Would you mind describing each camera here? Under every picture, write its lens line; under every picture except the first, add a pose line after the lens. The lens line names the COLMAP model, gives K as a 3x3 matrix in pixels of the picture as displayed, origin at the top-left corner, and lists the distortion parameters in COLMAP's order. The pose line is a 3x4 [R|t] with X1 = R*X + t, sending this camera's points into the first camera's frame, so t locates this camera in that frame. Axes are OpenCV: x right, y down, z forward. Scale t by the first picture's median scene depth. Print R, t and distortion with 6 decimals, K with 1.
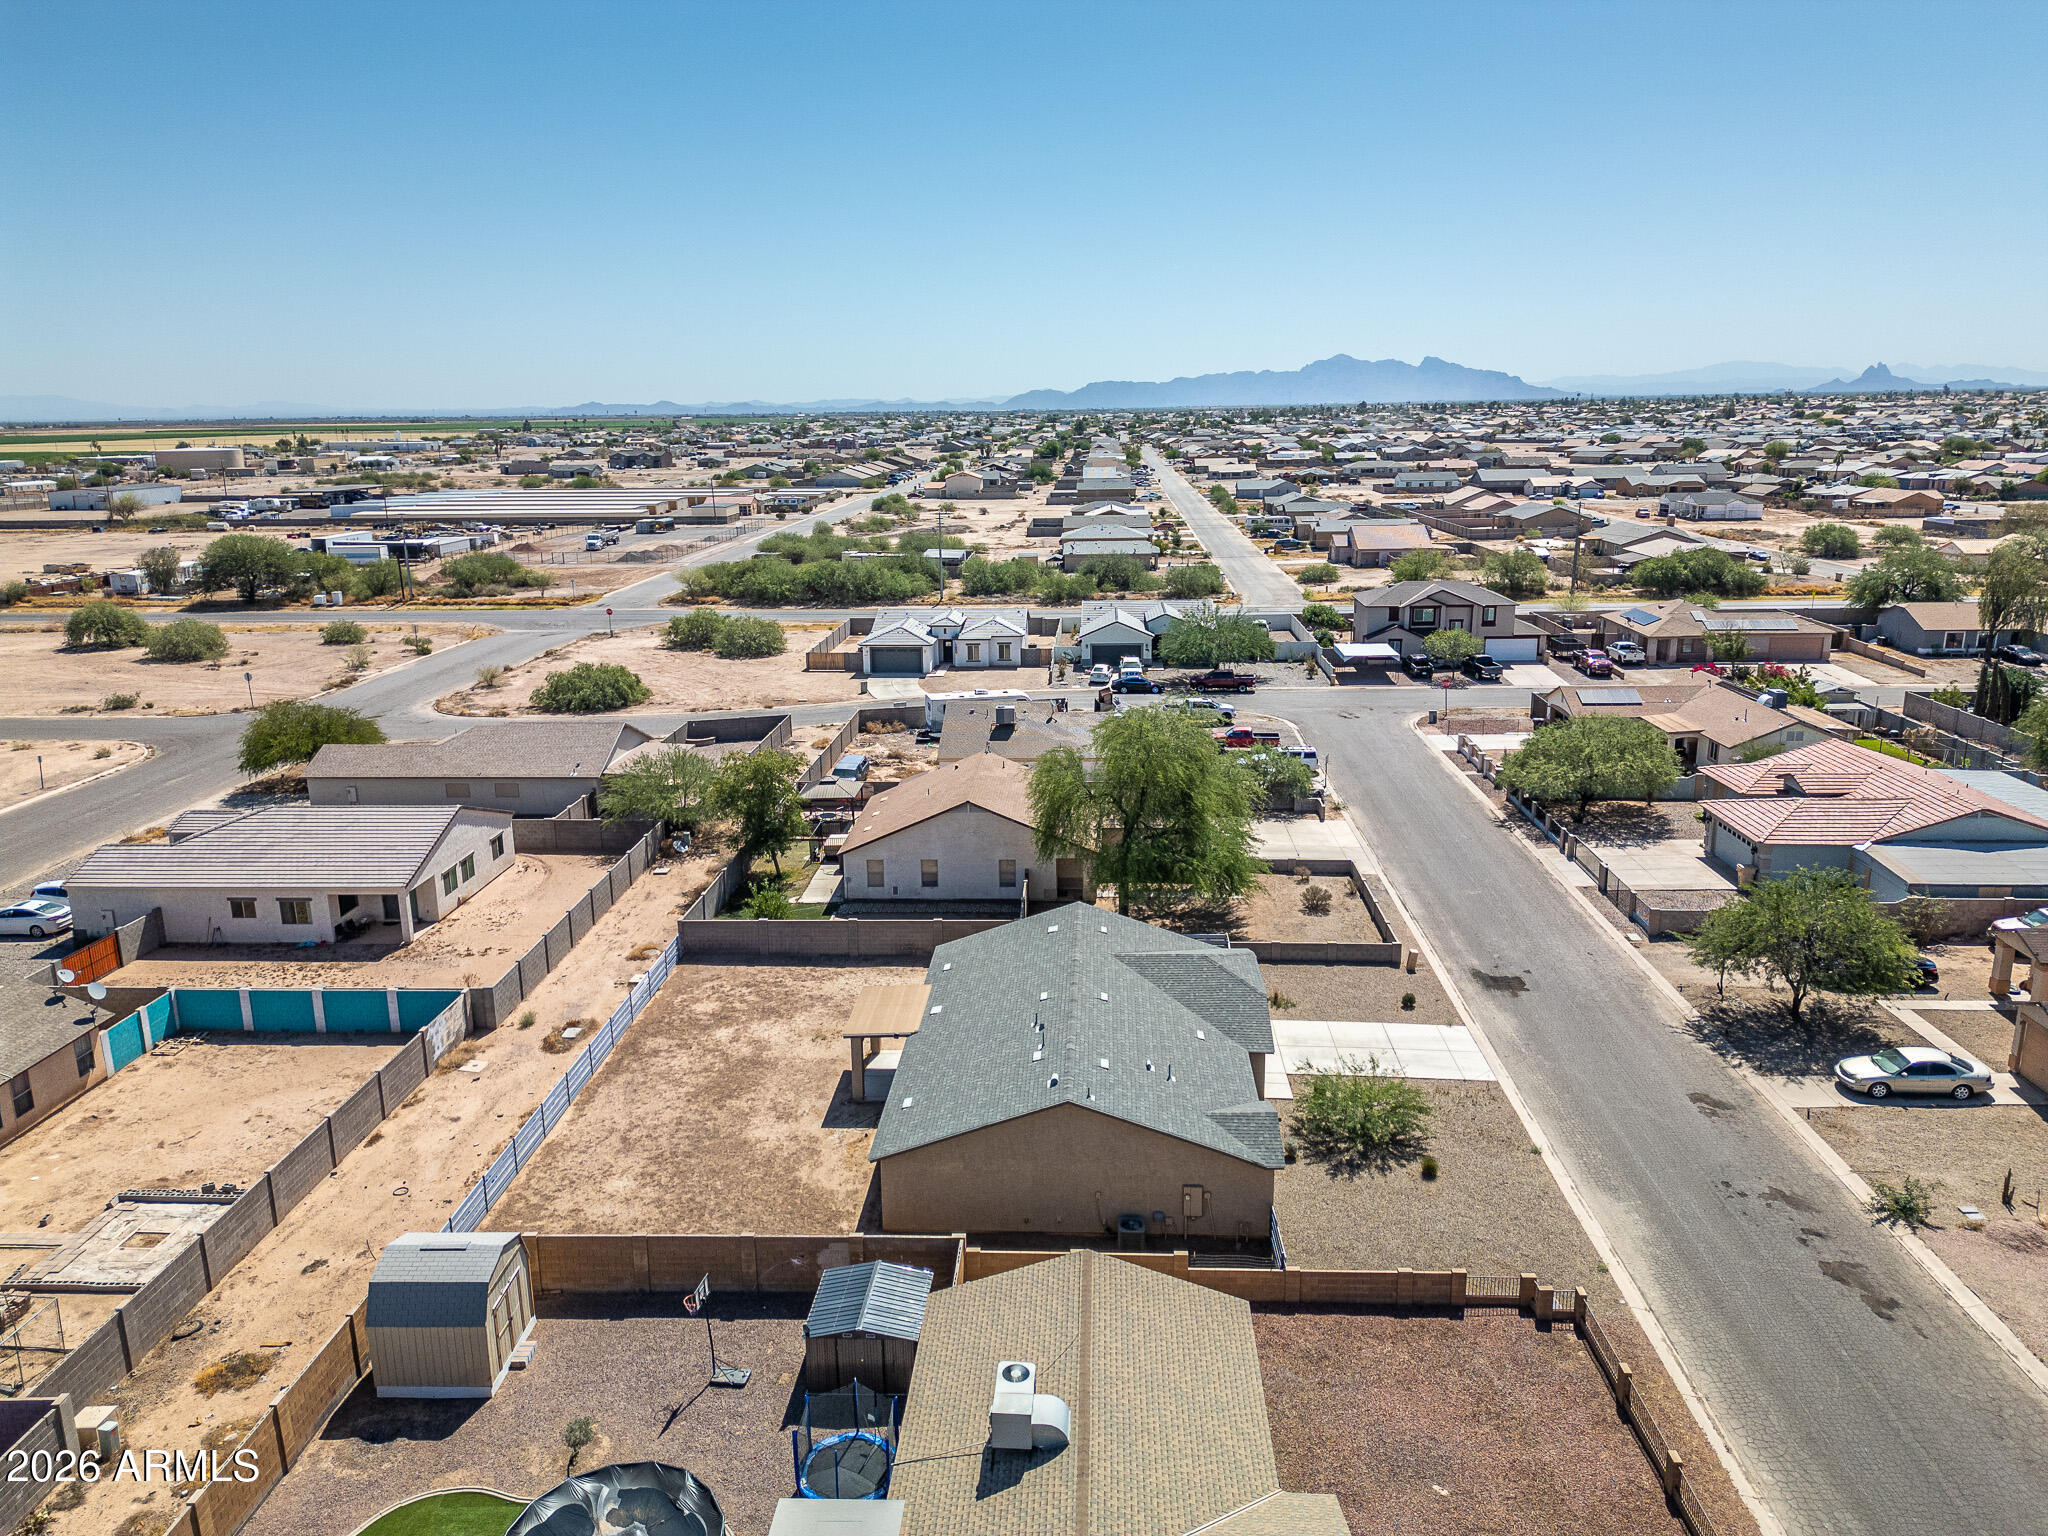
lens RADIAL K [[1422.6, 0, 1024.0], [0, 1422.6, 768.0], [0, 0, 1]] dist [0.087360, -0.093941]
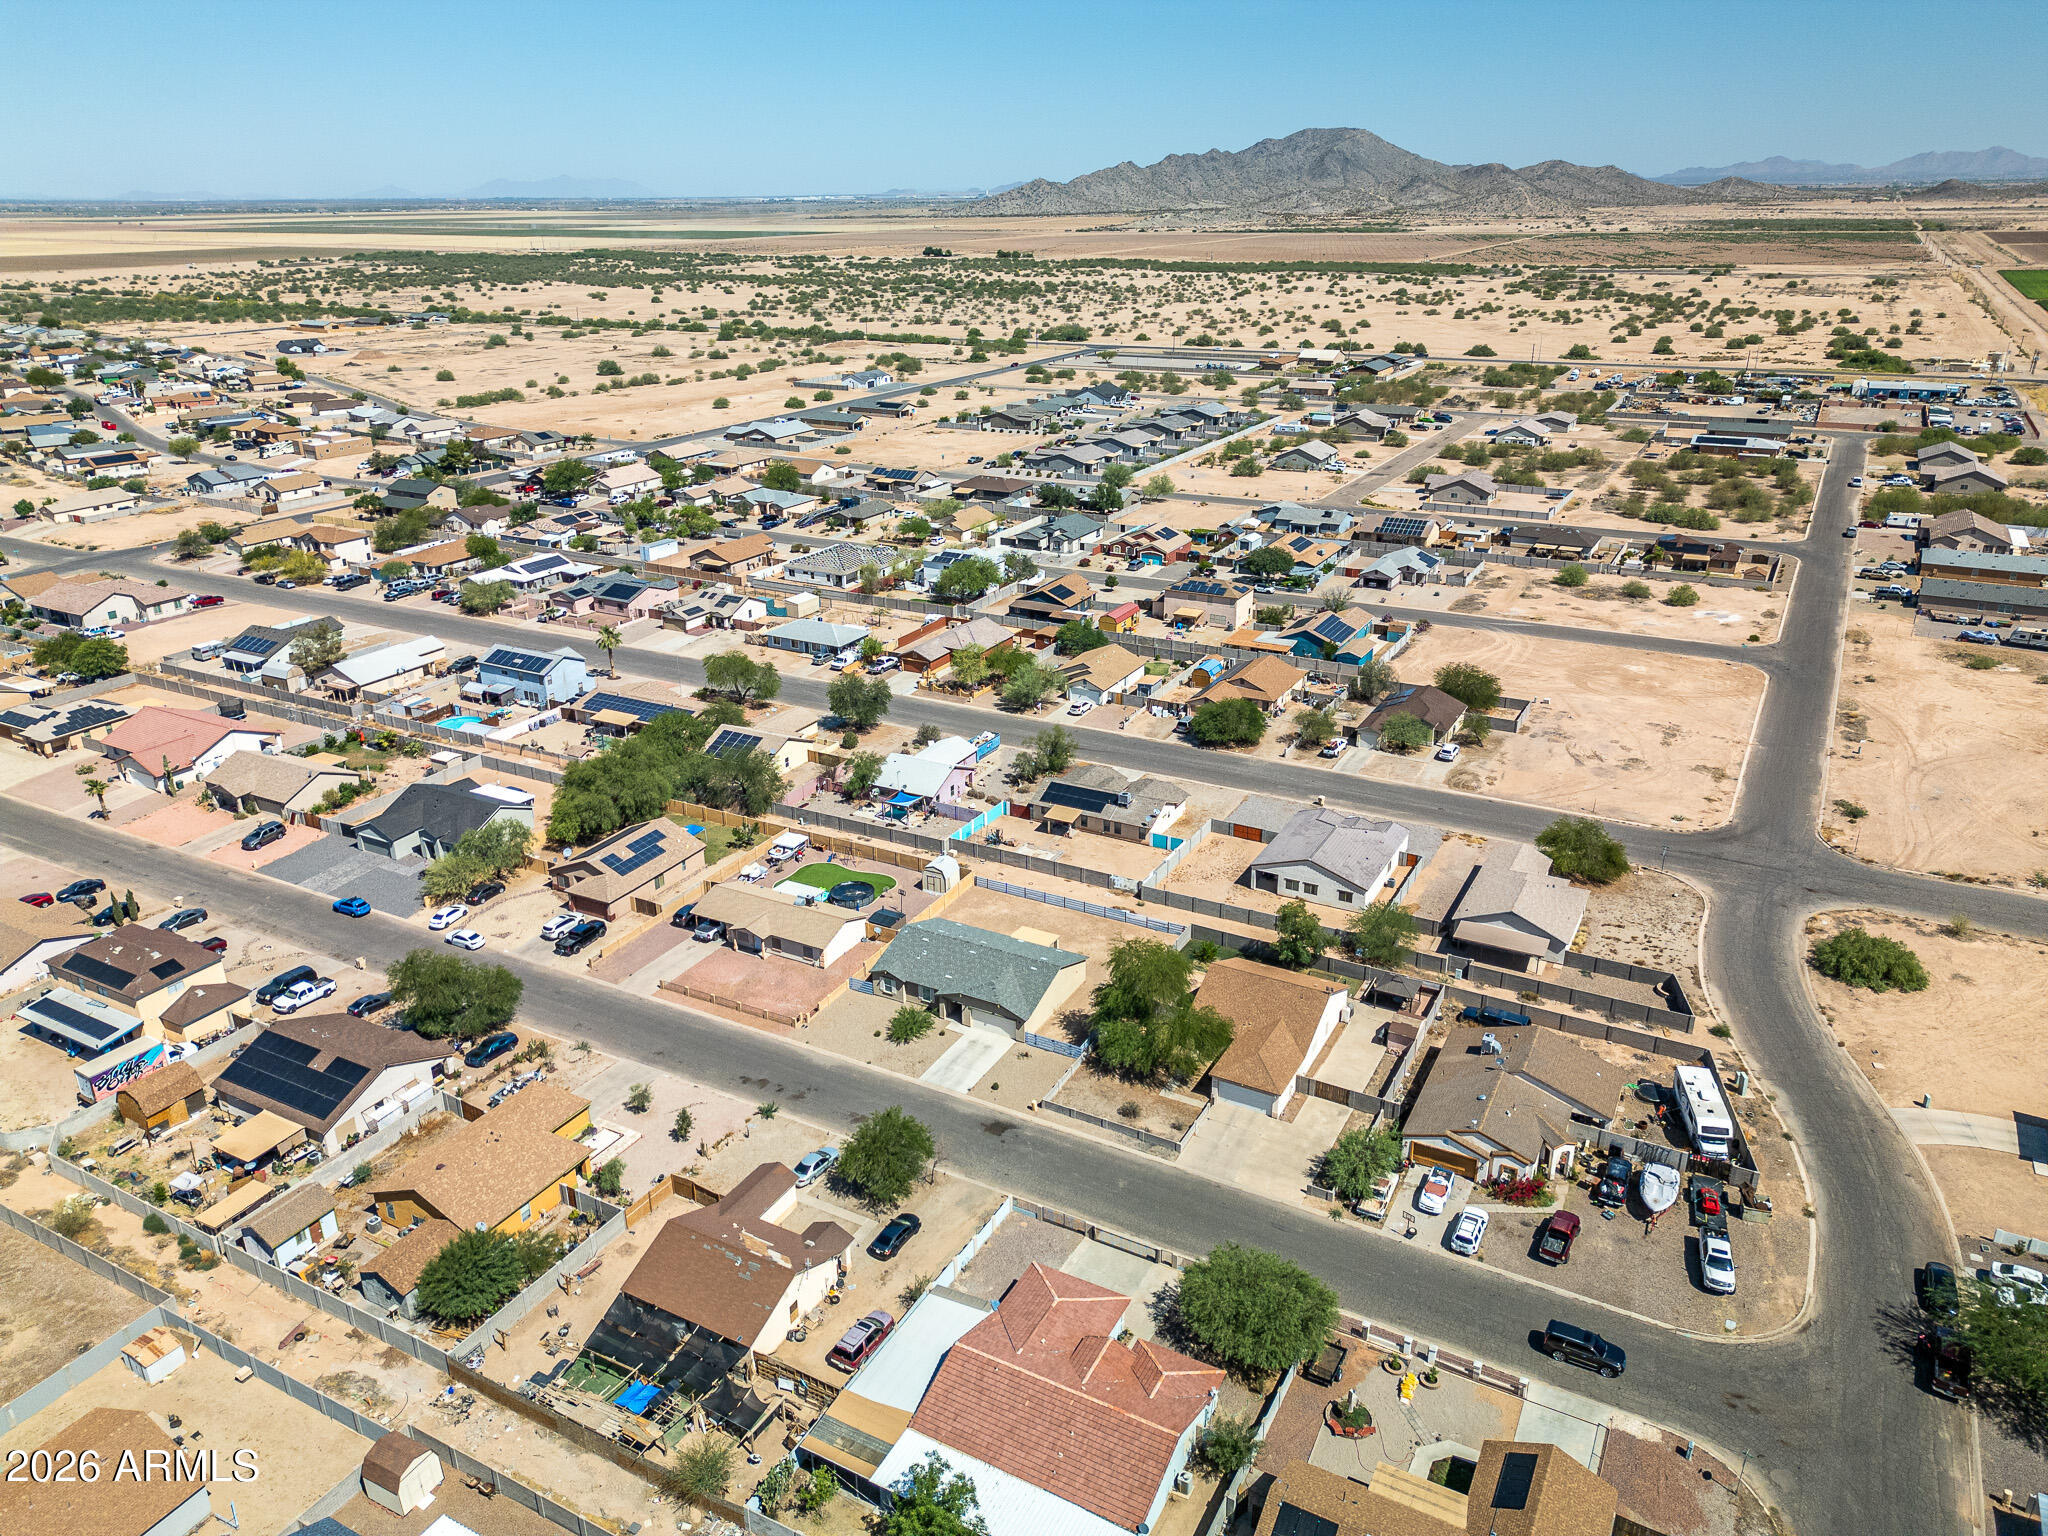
lens RADIAL K [[1427.4, 0, 1019.8], [0, 1427.4, 761.4], [0, 0, 1]] dist [0.084780, -0.096066]
pose [[-0.434715, 0.350308, -0.829643, 1.618975], [-0.202006, 0.859838, 0.468905, -1.089585], [0.877620, 0.371433, -0.303020, 1.337645]]
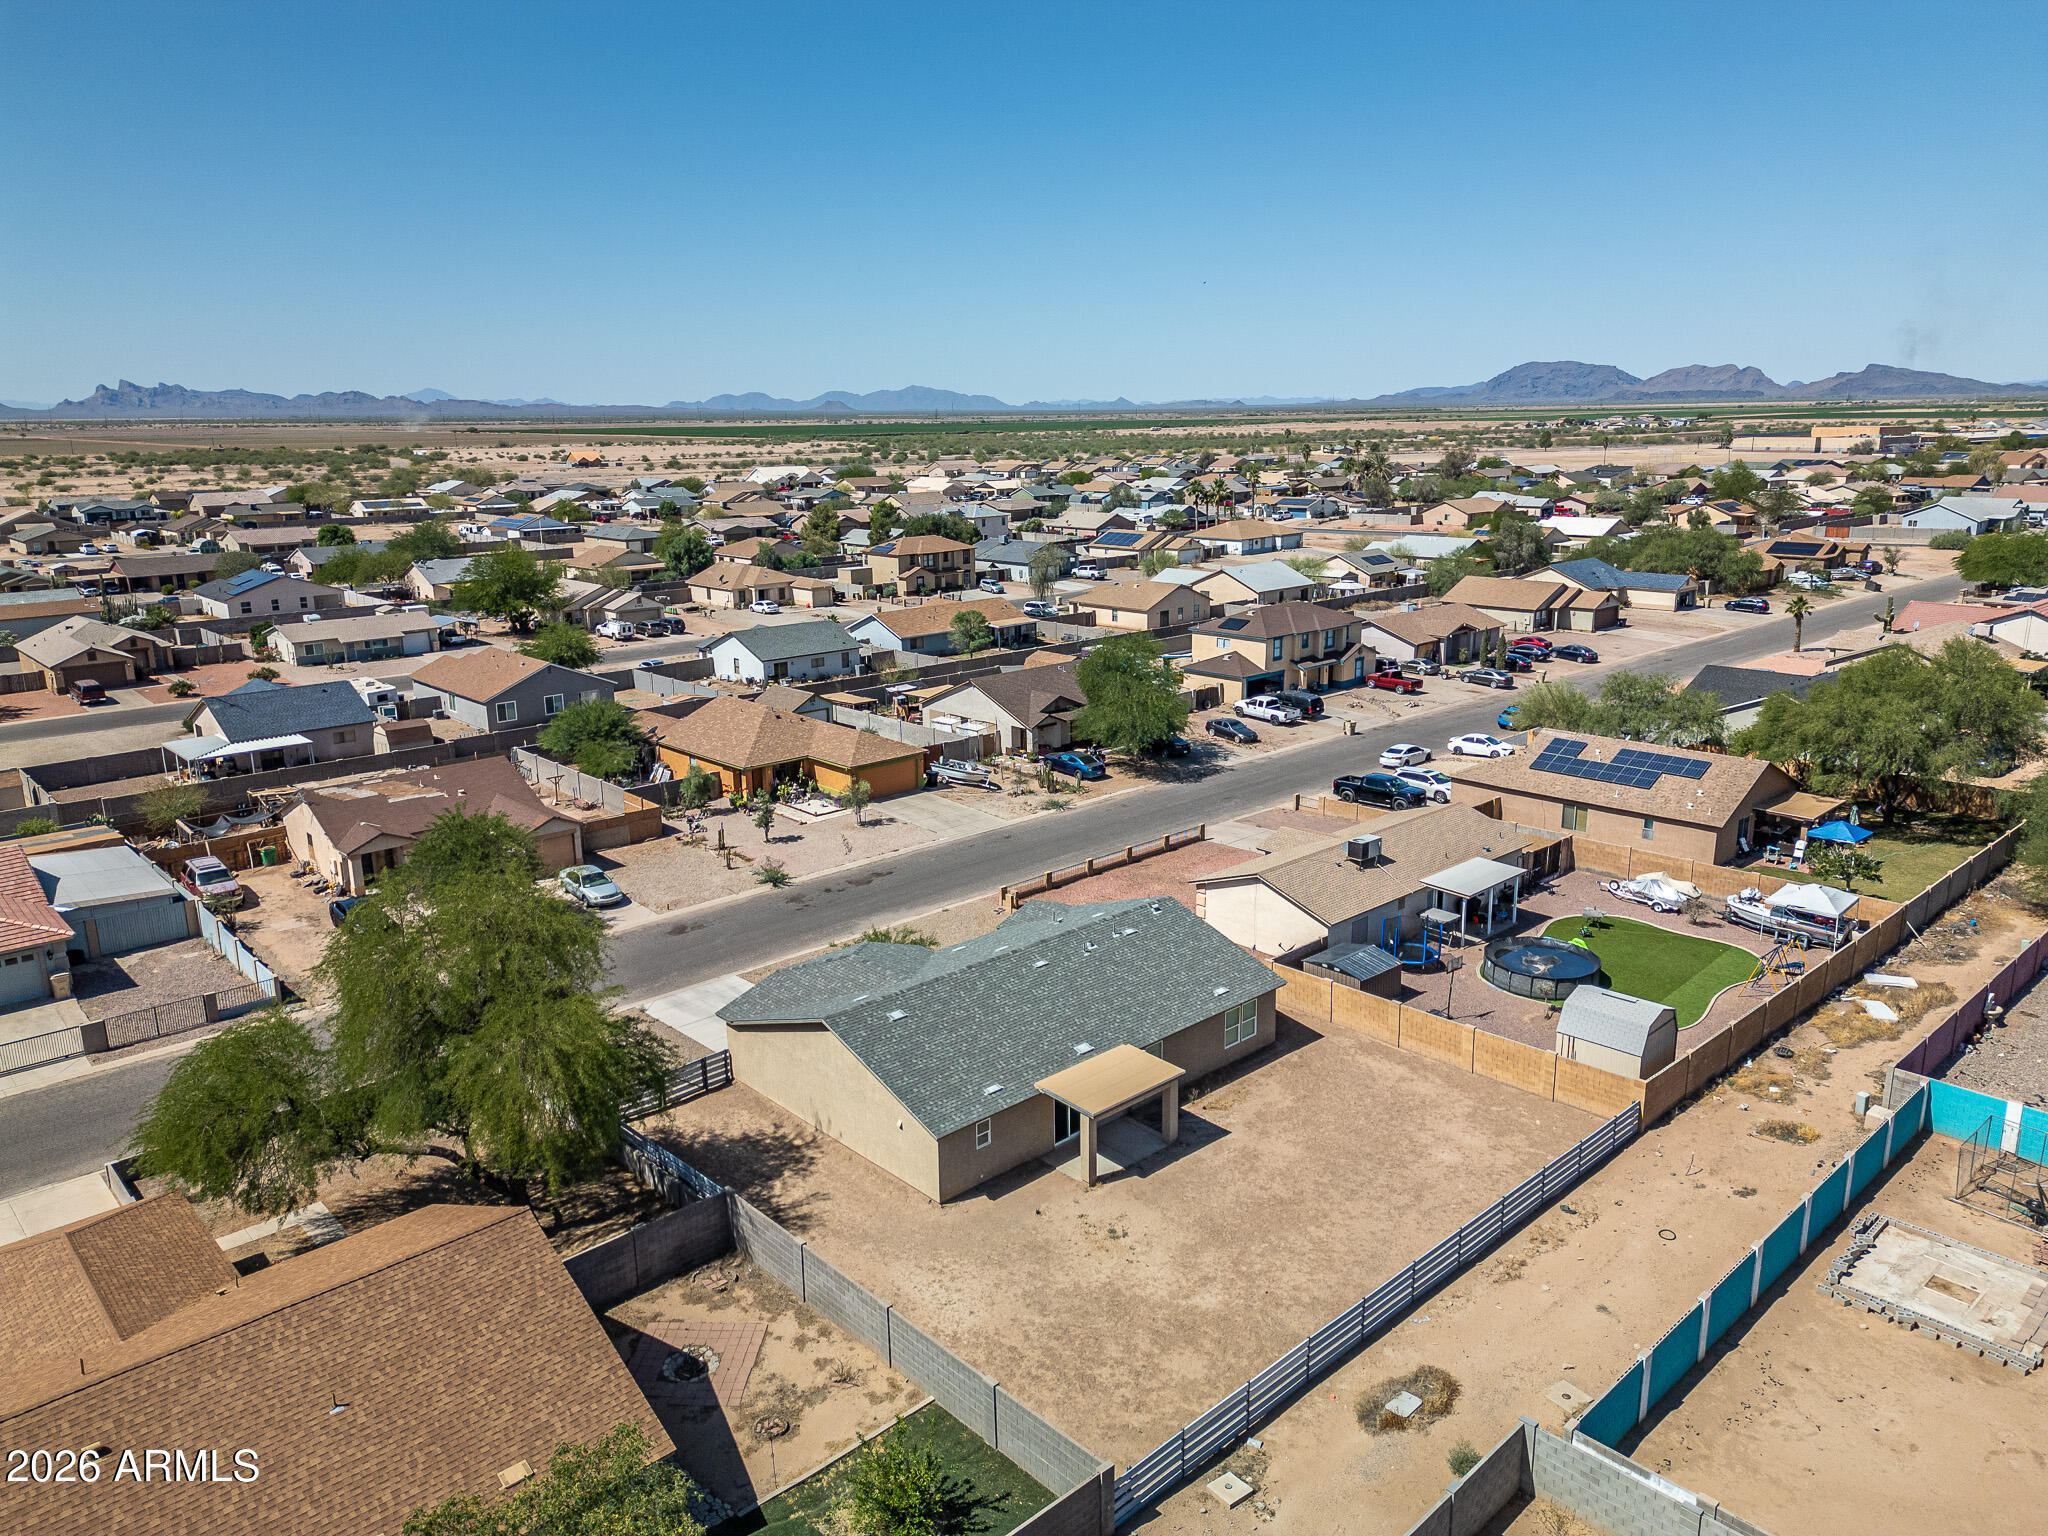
lens RADIAL K [[1422.6, 0, 1024.0], [0, 1422.6, 768.0], [0, 0, 1]] dist [0.087360, -0.093941]
pose [[-0.716387, -0.147107, 0.682018, -0.508980], [0.191761, 0.898359, 0.395195, -0.292858], [-0.670833, 0.413897, -0.615363, 1.209704]]
